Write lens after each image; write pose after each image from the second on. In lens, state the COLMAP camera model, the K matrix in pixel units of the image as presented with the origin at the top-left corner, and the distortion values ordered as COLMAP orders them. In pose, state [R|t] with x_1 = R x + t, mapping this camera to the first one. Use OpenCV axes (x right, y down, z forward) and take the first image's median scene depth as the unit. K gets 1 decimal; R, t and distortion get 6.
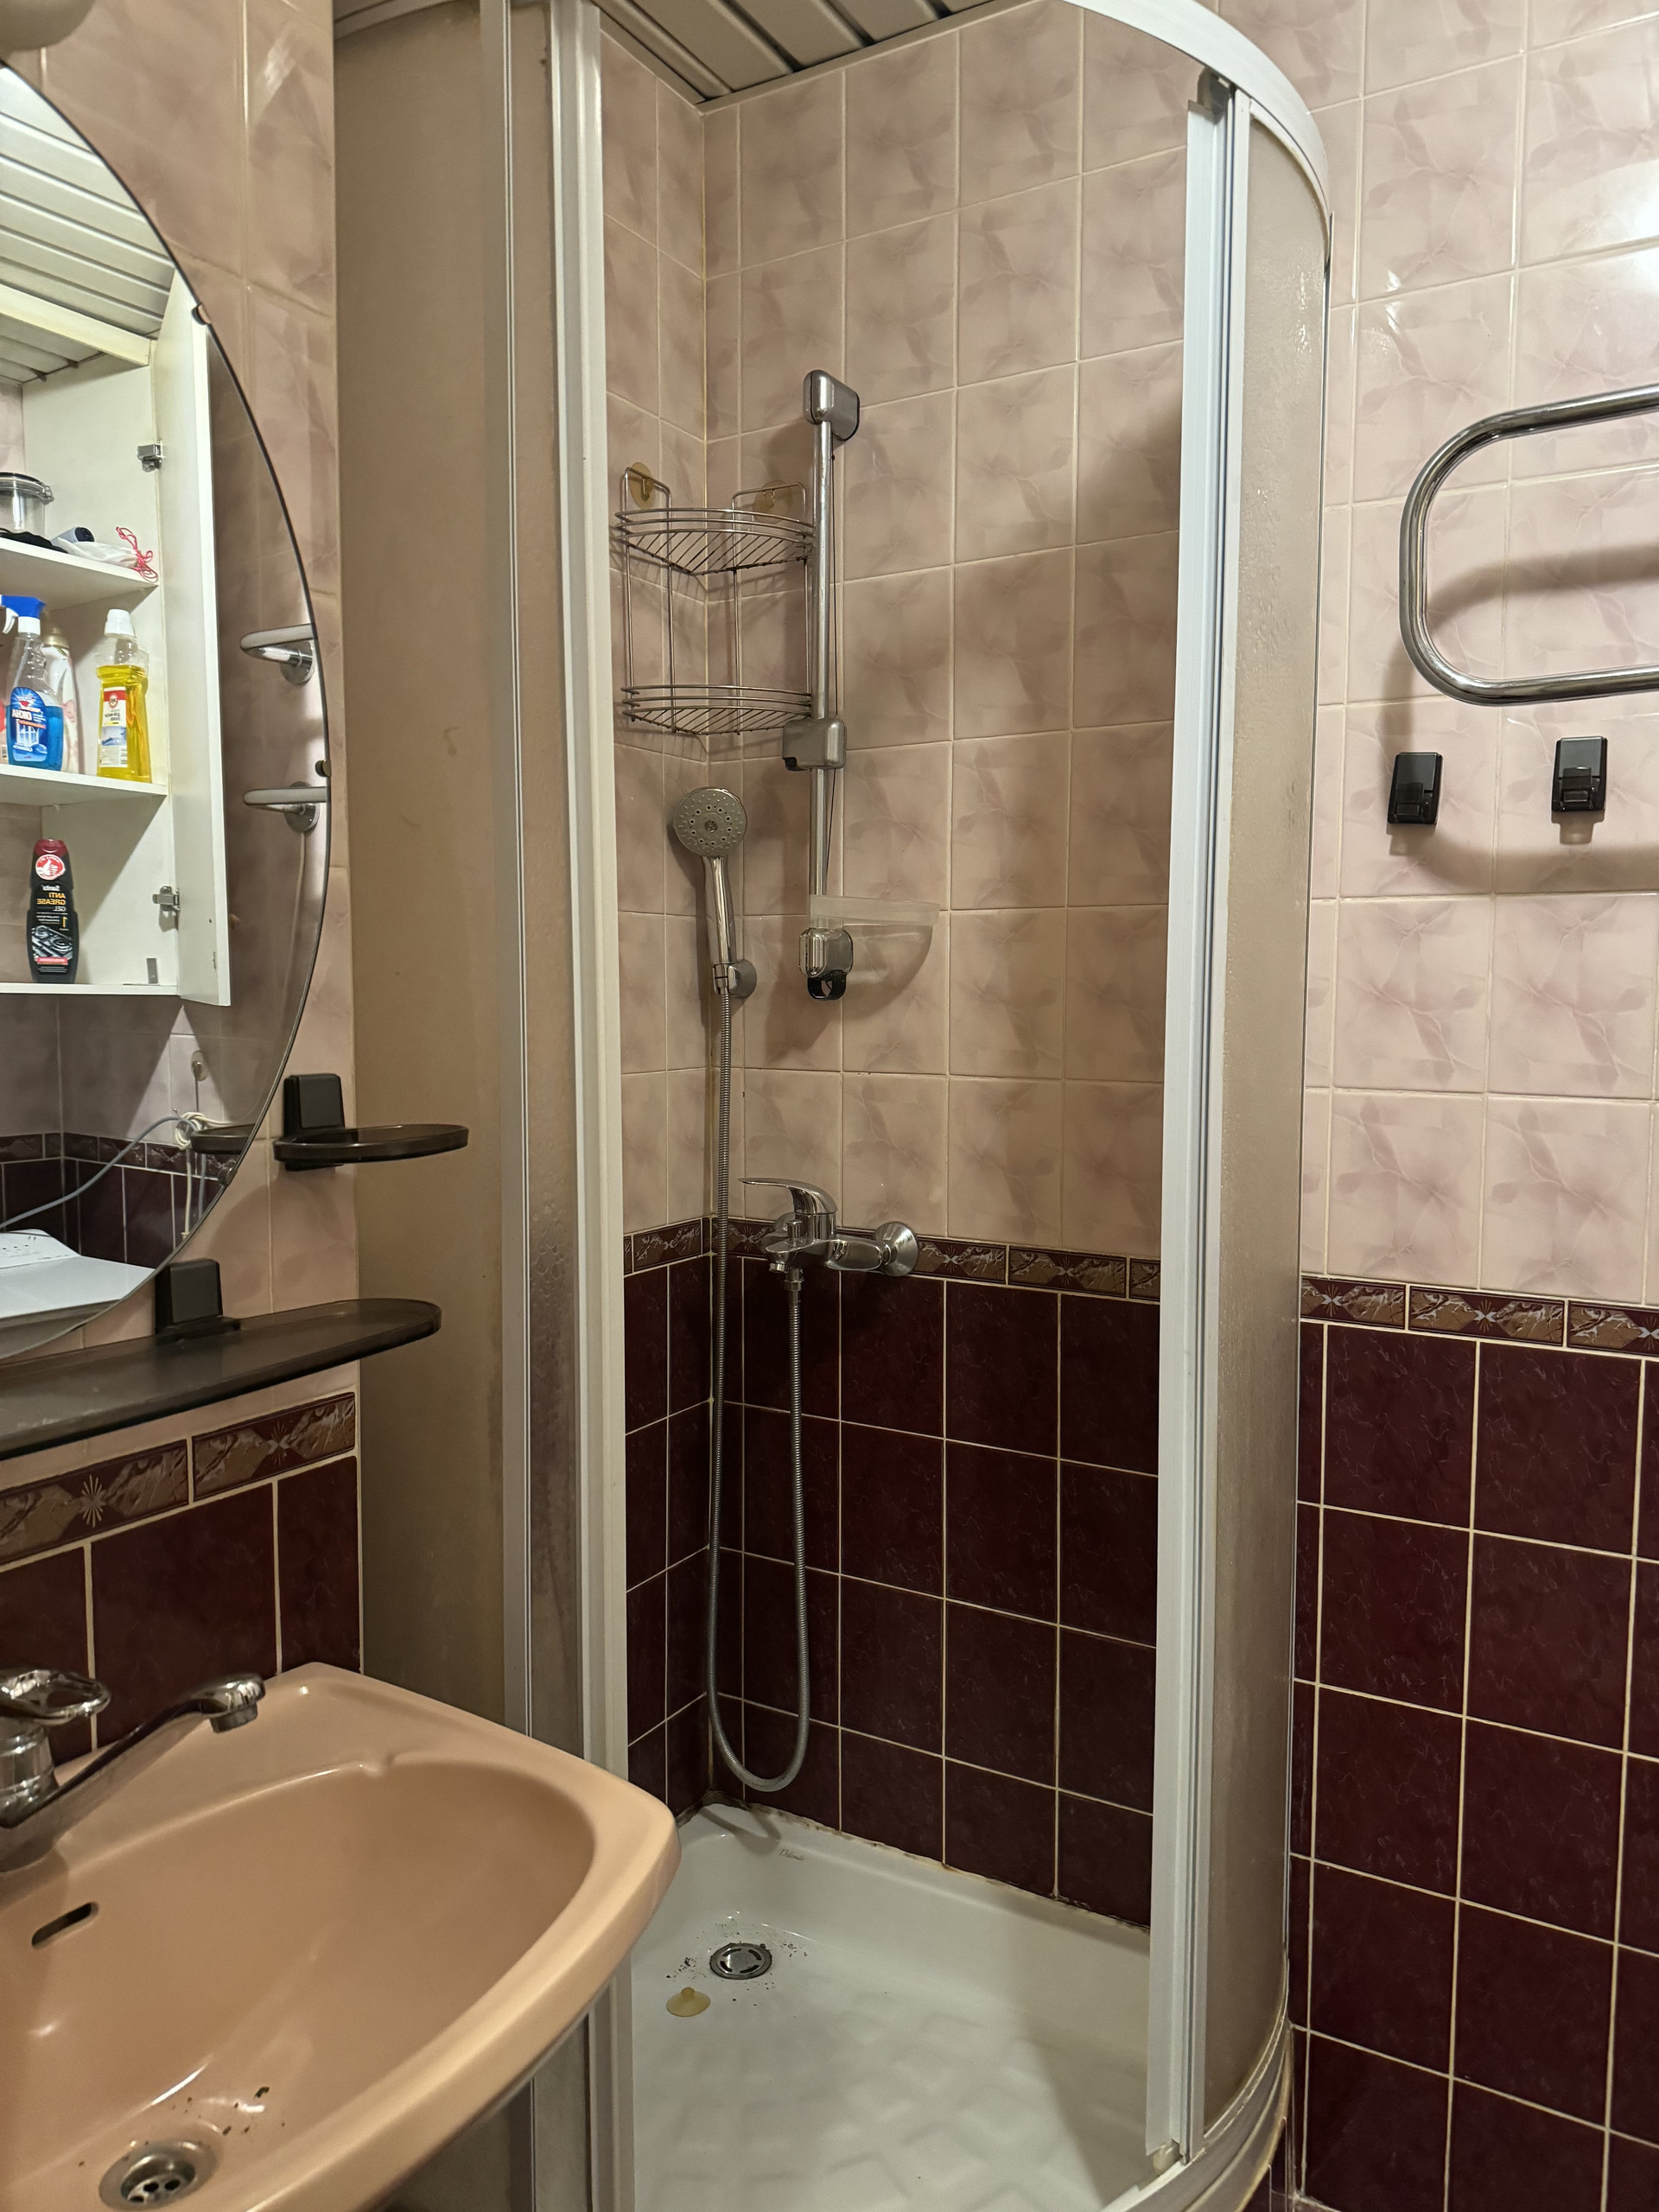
lens RADIAL K [[1533.4, 0, 831.0], [0, 1533.4, 1122.5], [0, 0, 1]] dist [0.052185, -0.080468]
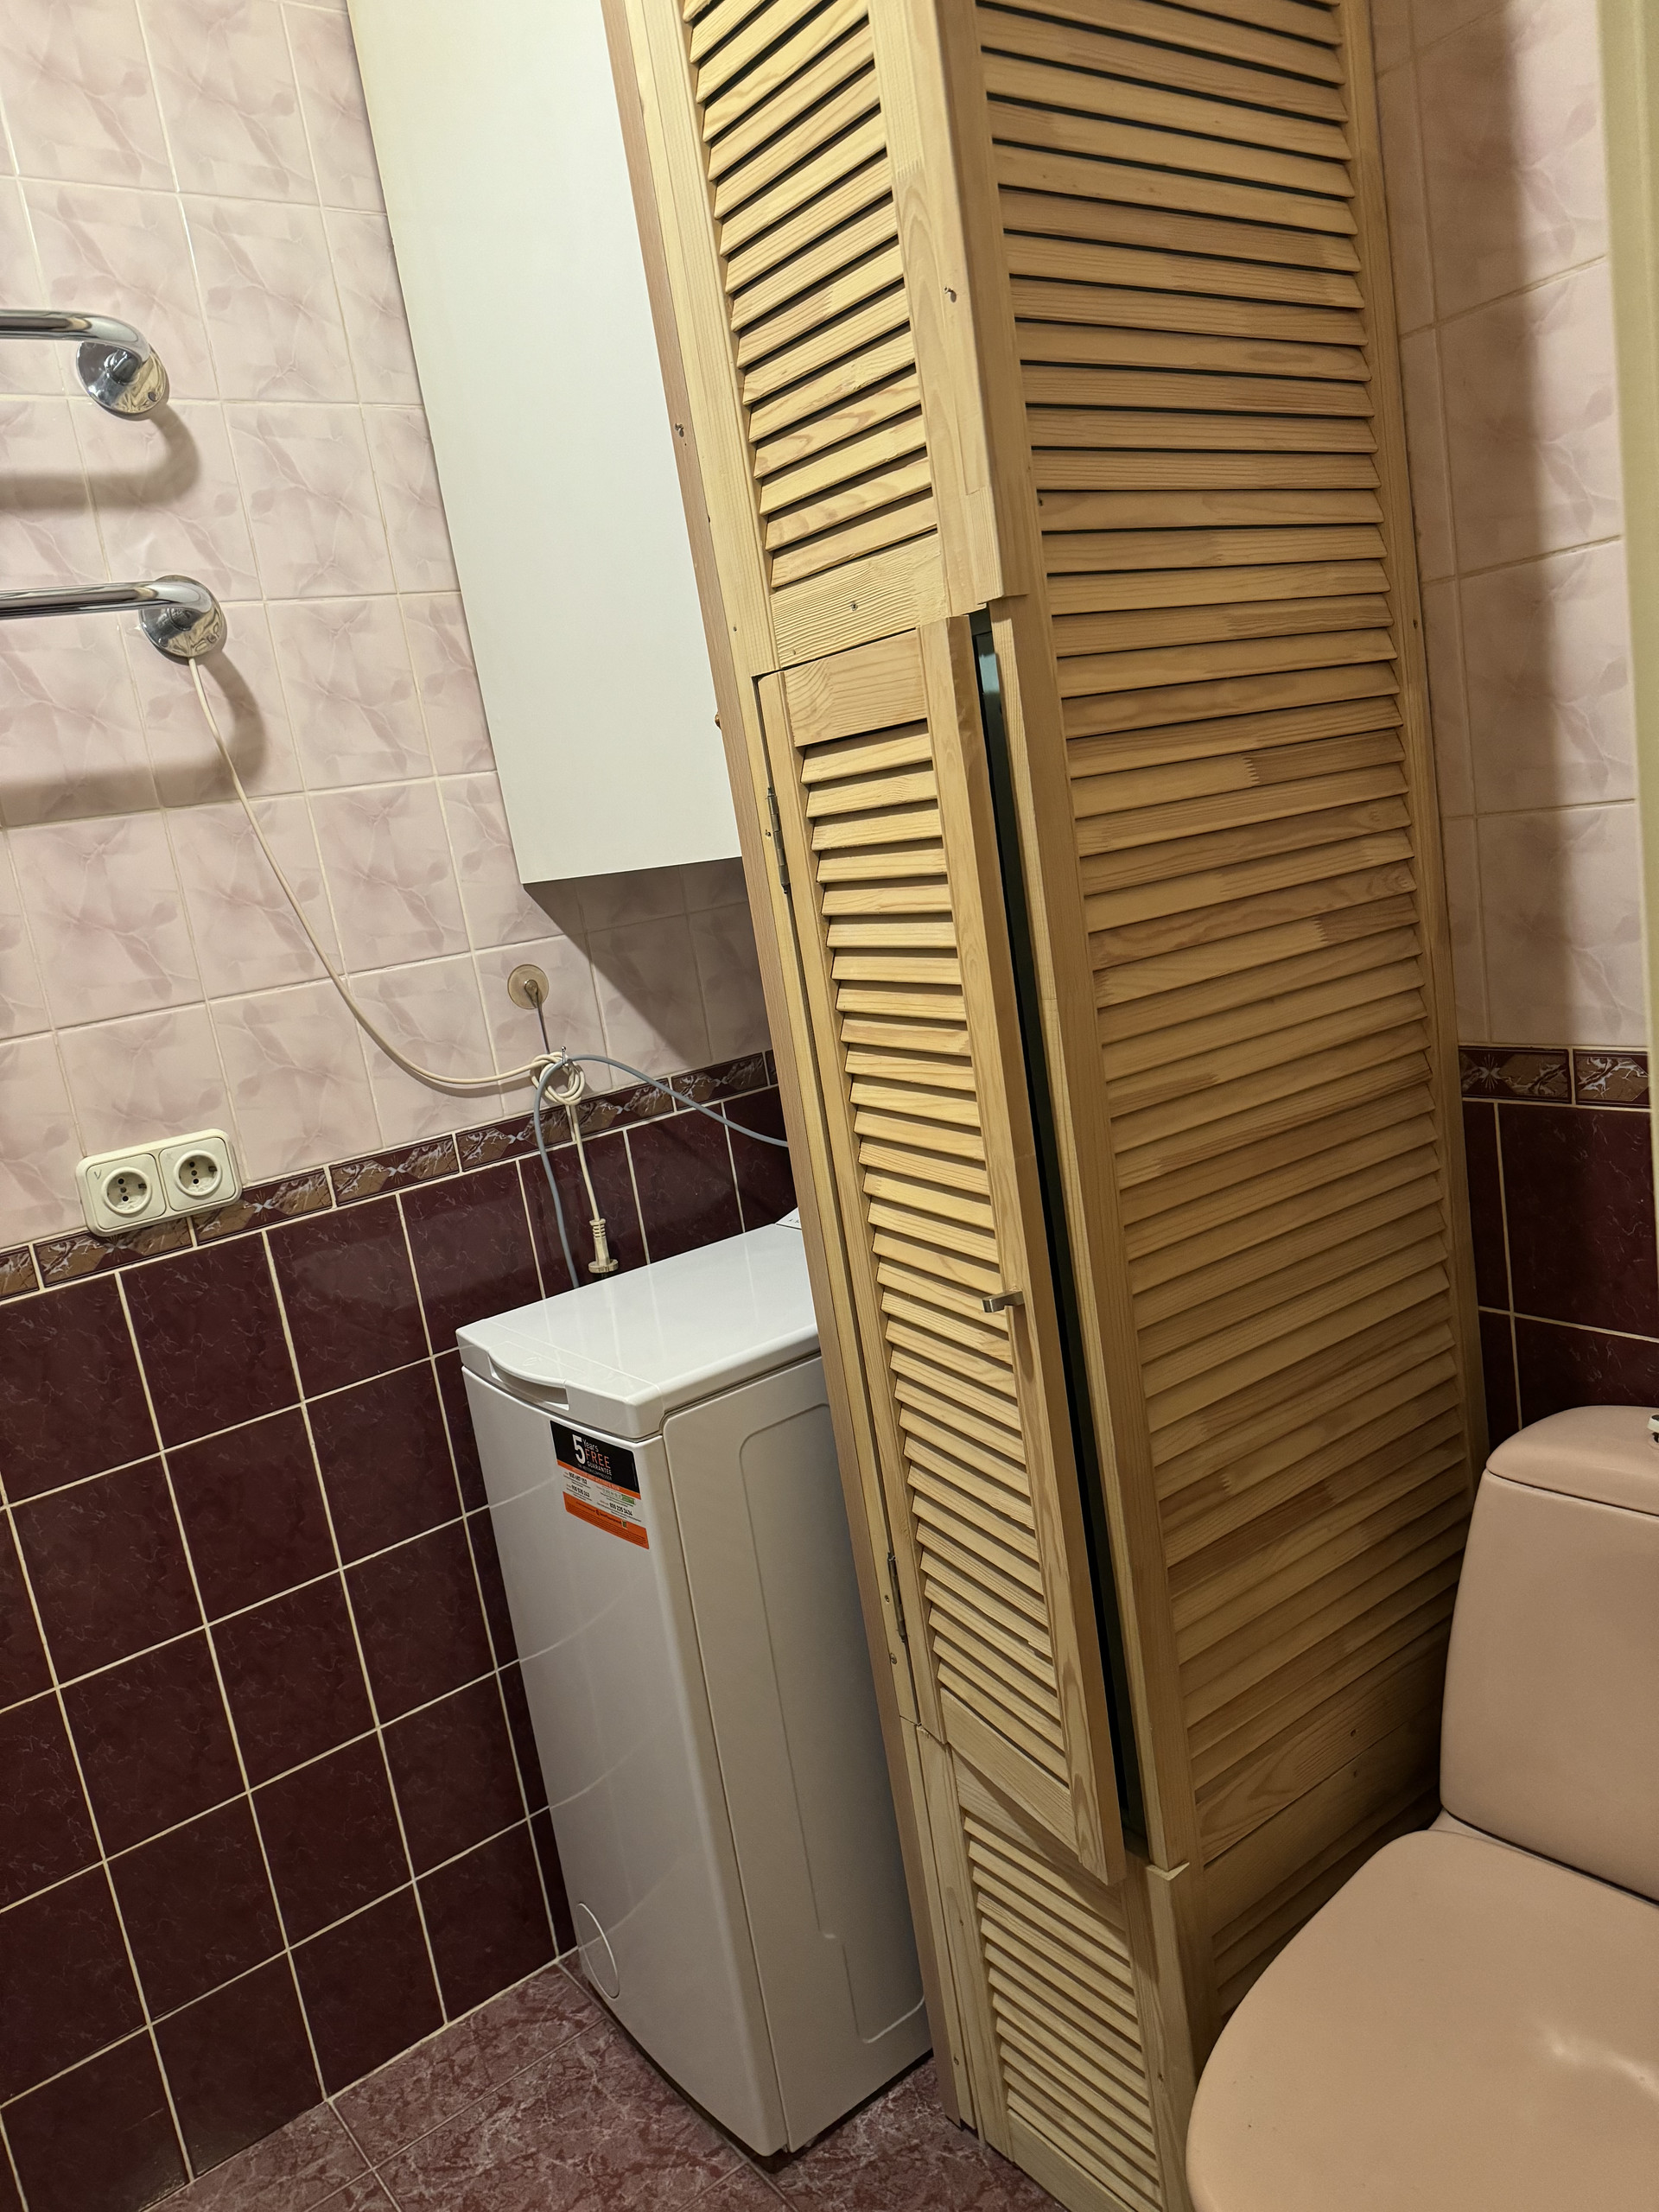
lens RADIAL K [[1533.4, 0, 831.0], [0, 1533.4, 1122.5], [0, 0, 1]] dist [0.052185, -0.080468]
pose [[0.358124, -0.247953, 0.900148, -0.173068], [0.231085, 0.957636, 0.171851, -0.009879], [-0.904625, 0.146467, 0.400251, 0.099720]]
